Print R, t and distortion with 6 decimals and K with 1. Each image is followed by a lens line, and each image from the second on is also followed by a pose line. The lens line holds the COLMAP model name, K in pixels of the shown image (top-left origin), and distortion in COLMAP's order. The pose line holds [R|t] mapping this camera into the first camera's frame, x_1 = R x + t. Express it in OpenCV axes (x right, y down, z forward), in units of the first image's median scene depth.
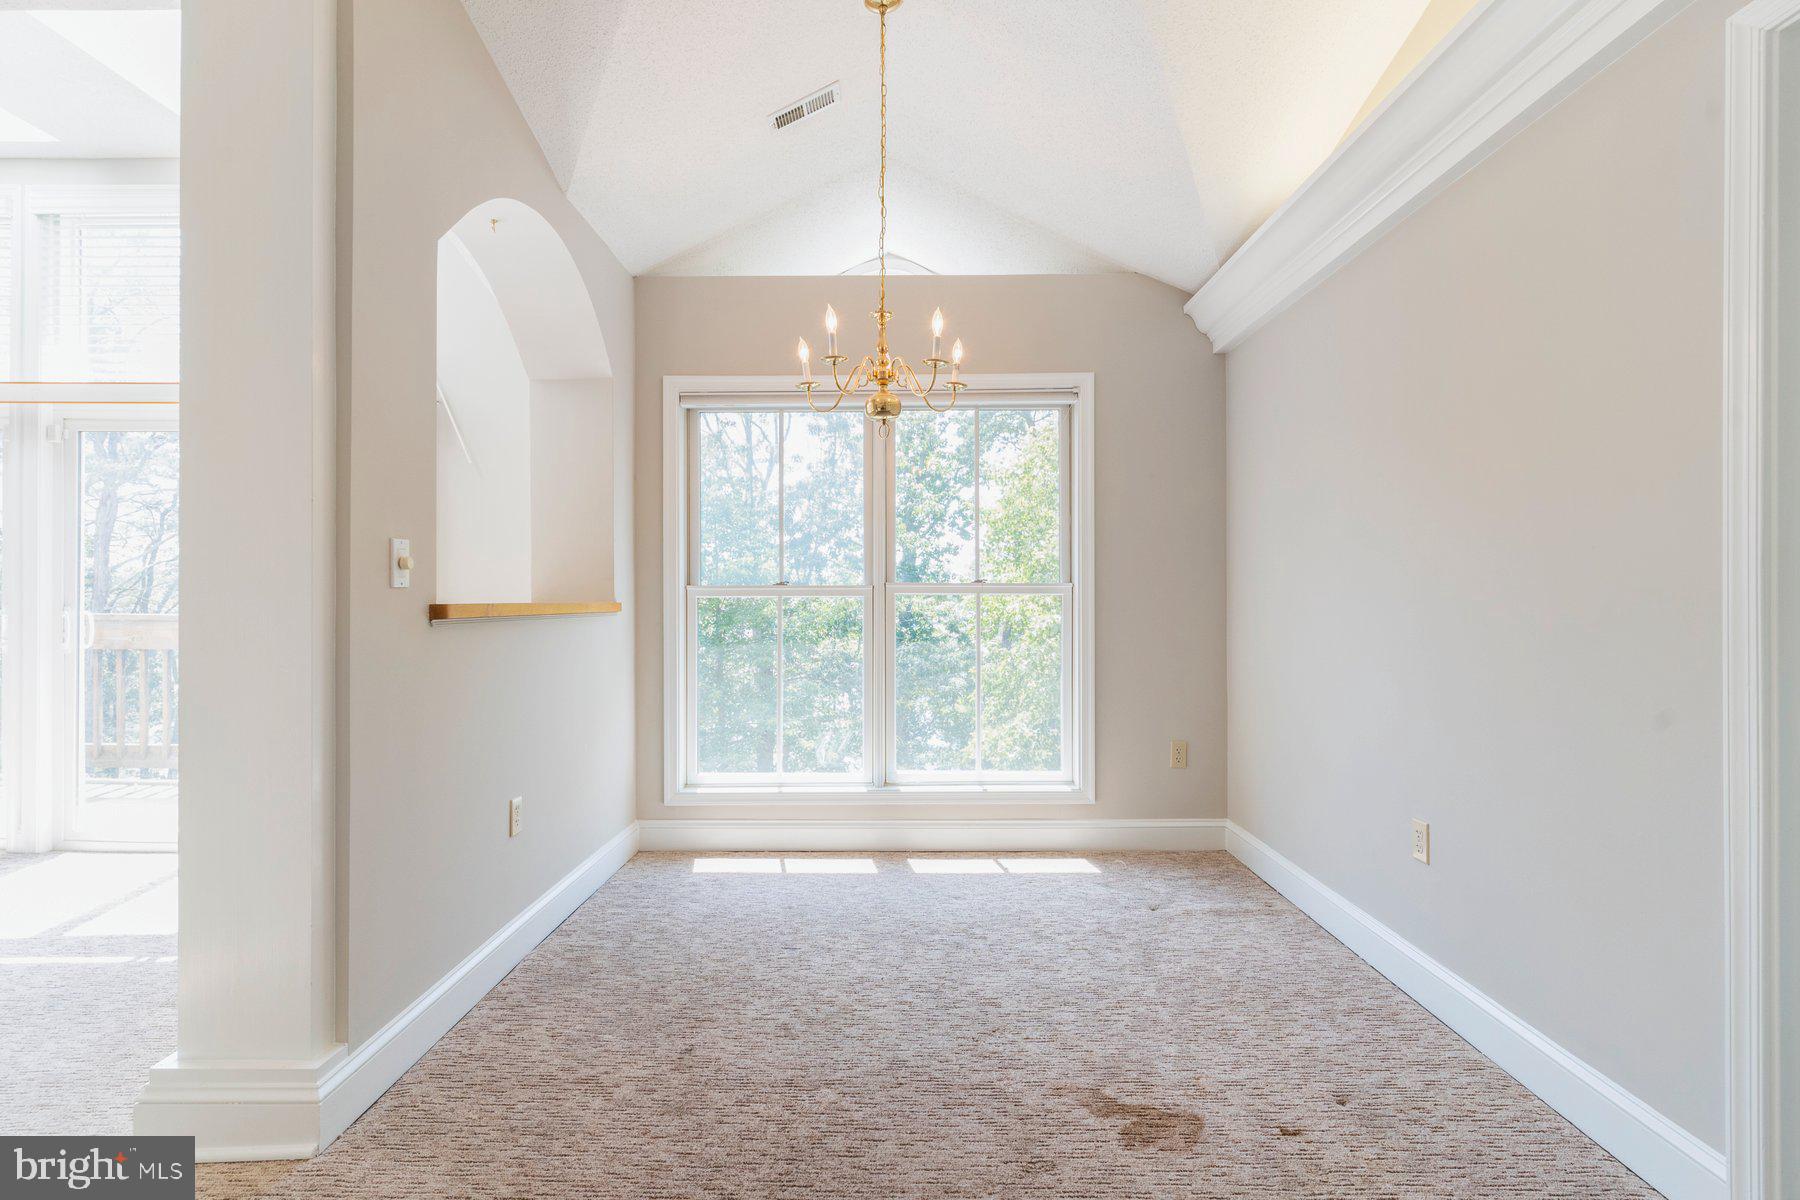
lens RADIAL K [[858.7, 0, 897.6], [0, 858.7, 596.6], [0, 0, 1]] dist [0.002258, 0.000006]
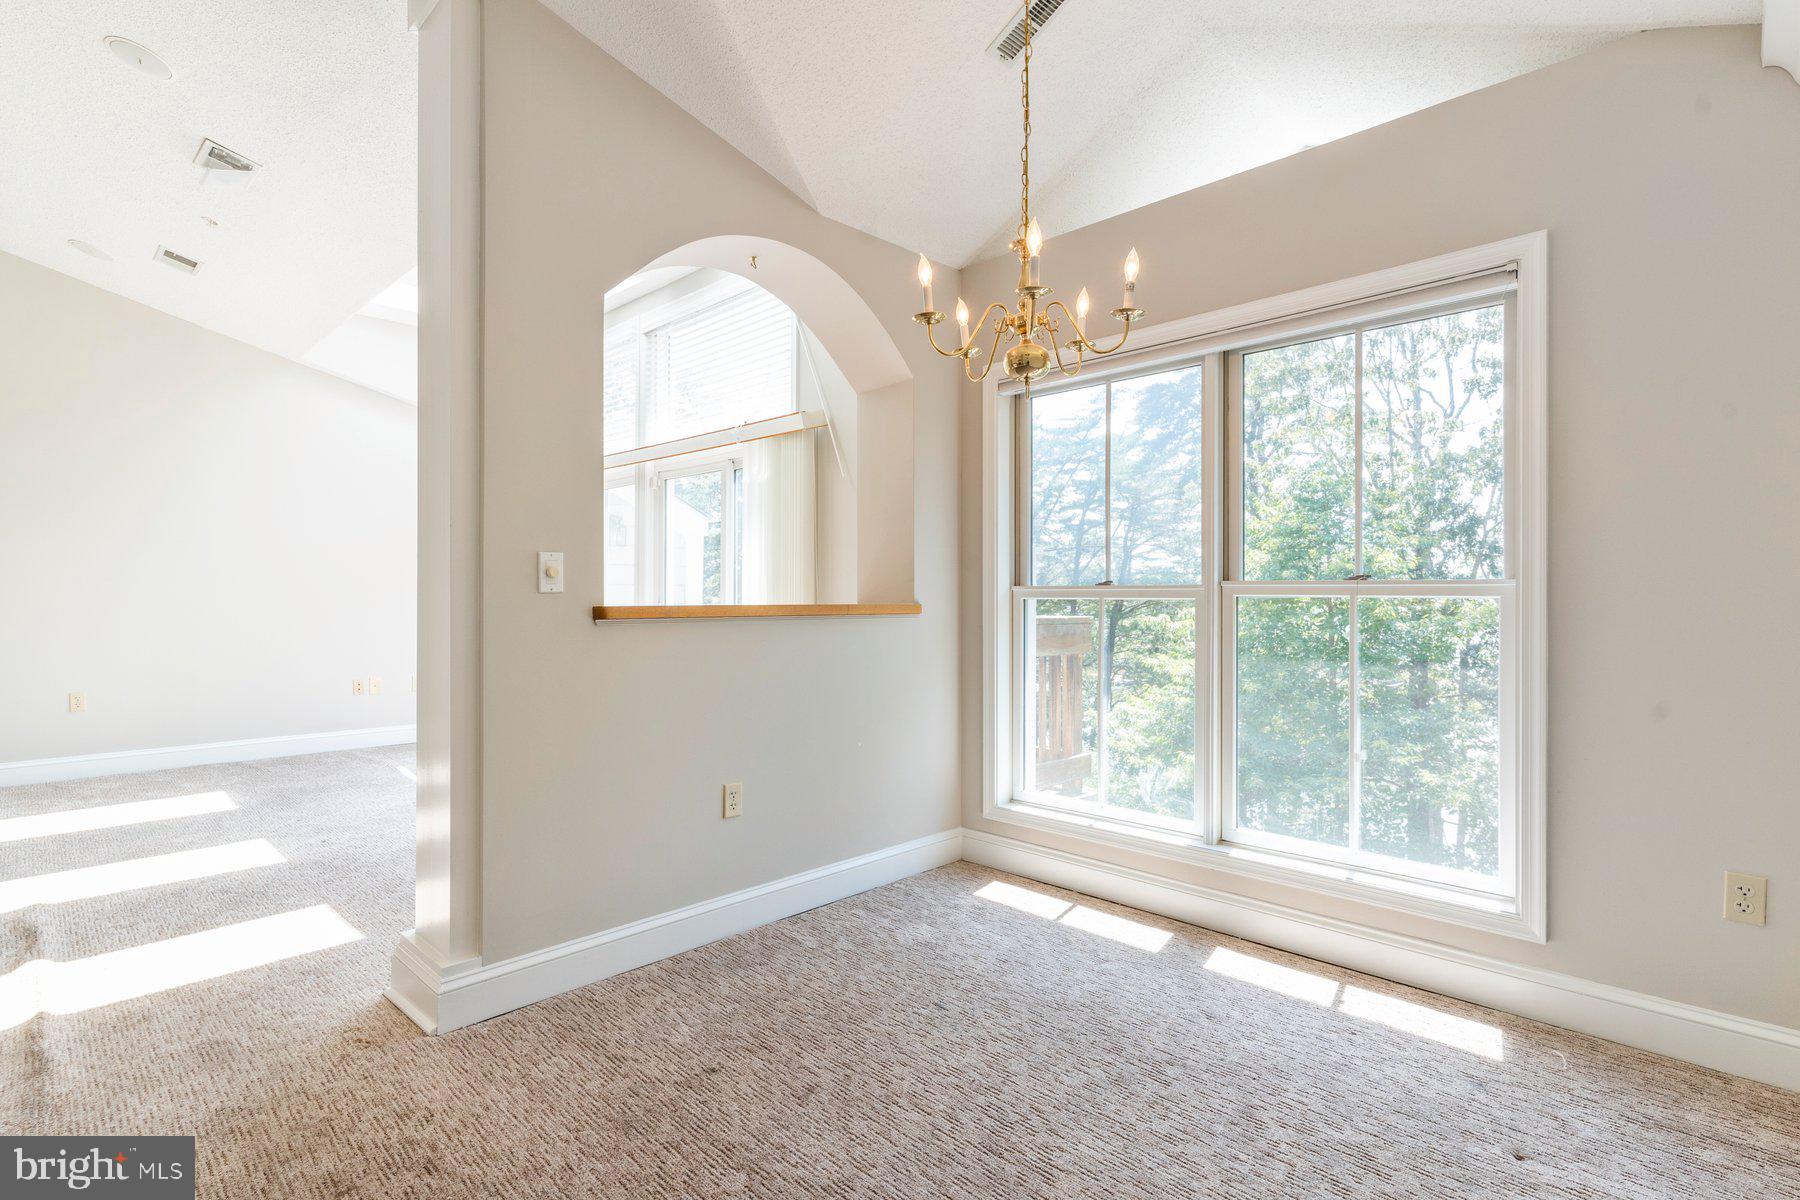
lens RADIAL K [[858.7, 0, 897.6], [0, 858.7, 596.6], [0, 0, 1]] dist [0.002258, 0.000006]
pose [[0.720390, 0.004005, -0.693558, 0.444574], [-0.001210, 0.999989, 0.004518, -0.007963], [0.693569, -0.002415, 0.720386, 0.346859]]
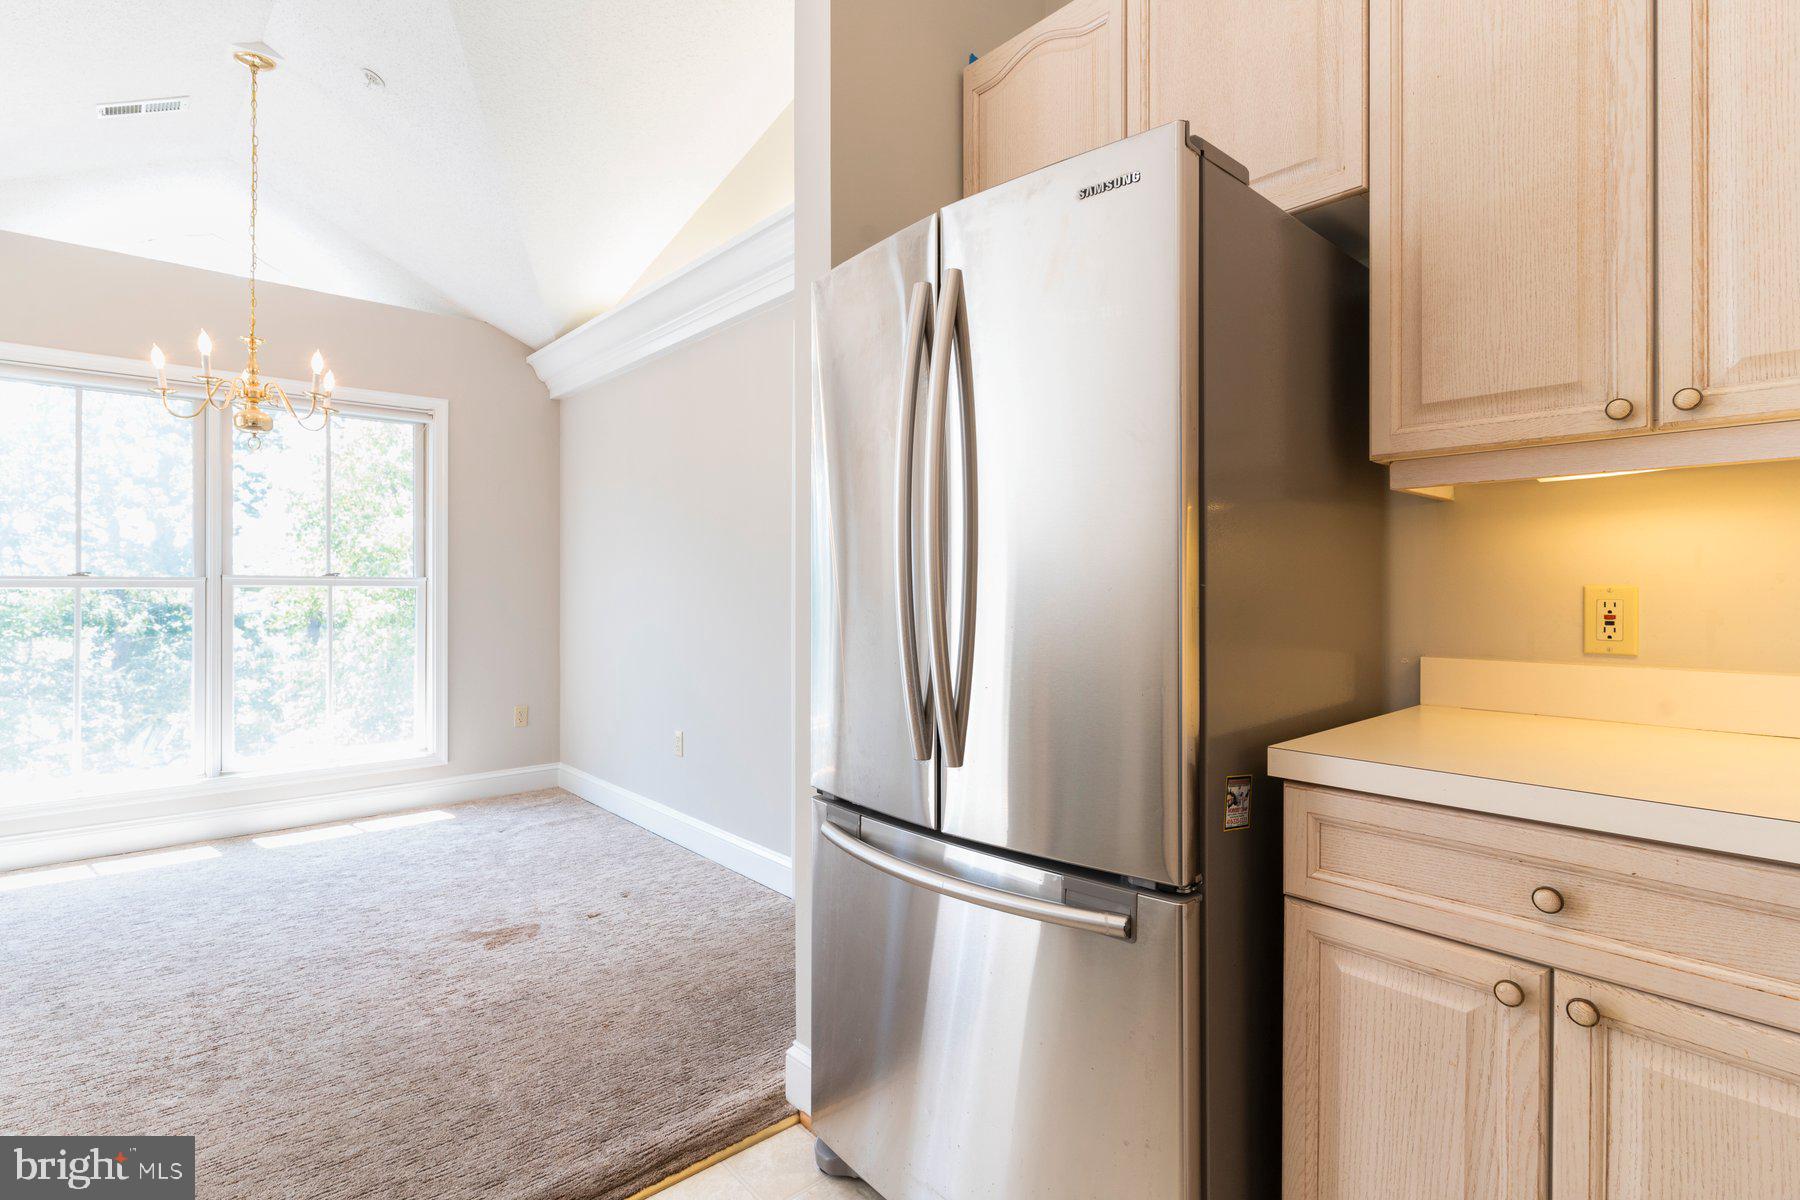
lens RADIAL K [[852.0, 0, 891.2], [0, 852.0, 589.4], [0, 0, 1]] dist [-0.000365, -0.000754]
pose [[0.743970, 0.002104, 0.668210, -0.139775], [-0.004563, 0.999988, 0.001932, -0.006720], [-0.668198, -0.004487, 0.743970, -0.390882]]
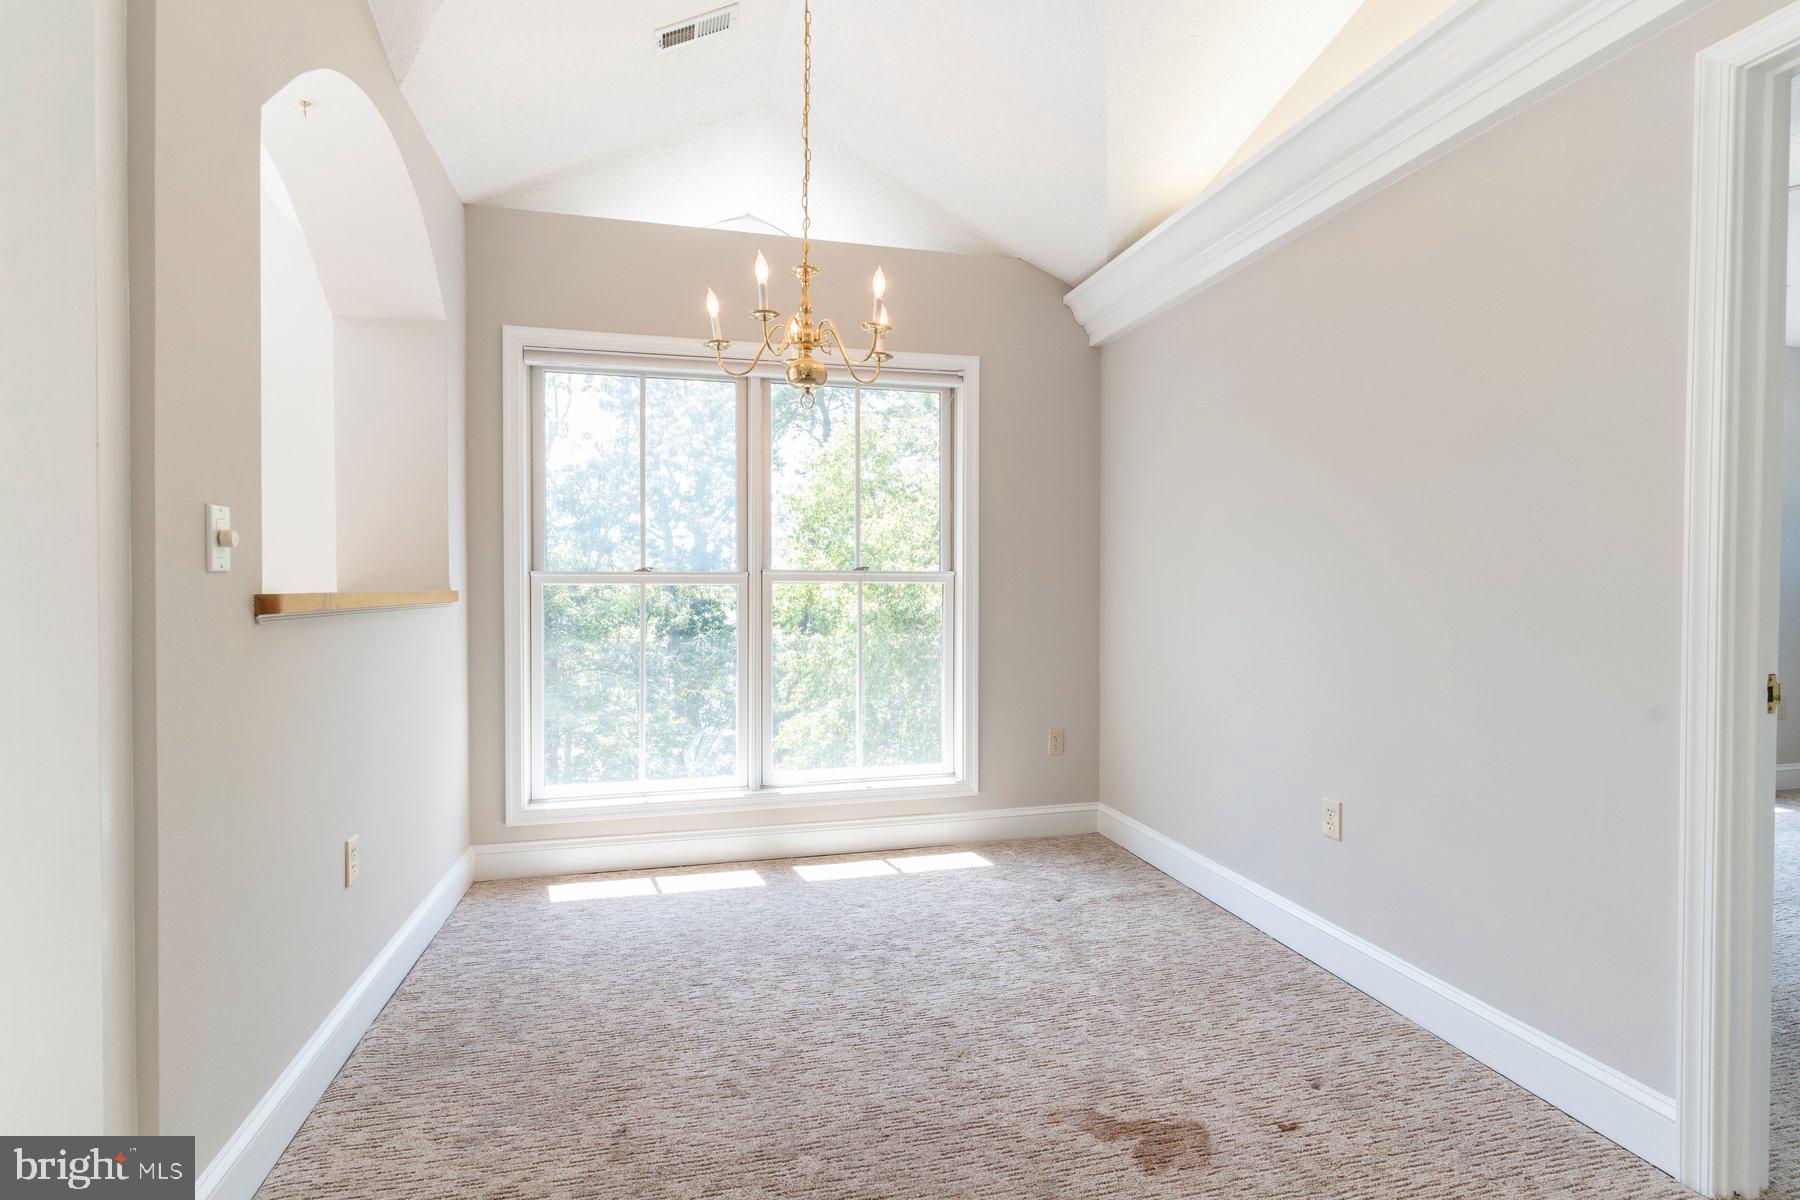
lens RADIAL K [[849.5, 0, 895.5], [0, 849.5, 597.1], [0, 0, 1]] dist [0.001065, 0.000282]
pose [[0.968090, -0.000676, 0.250602, -0.148776], [-0.003288, 0.999876, 0.015402, -0.001582], [-0.250581, -0.015734, 0.967968, 0.113549]]
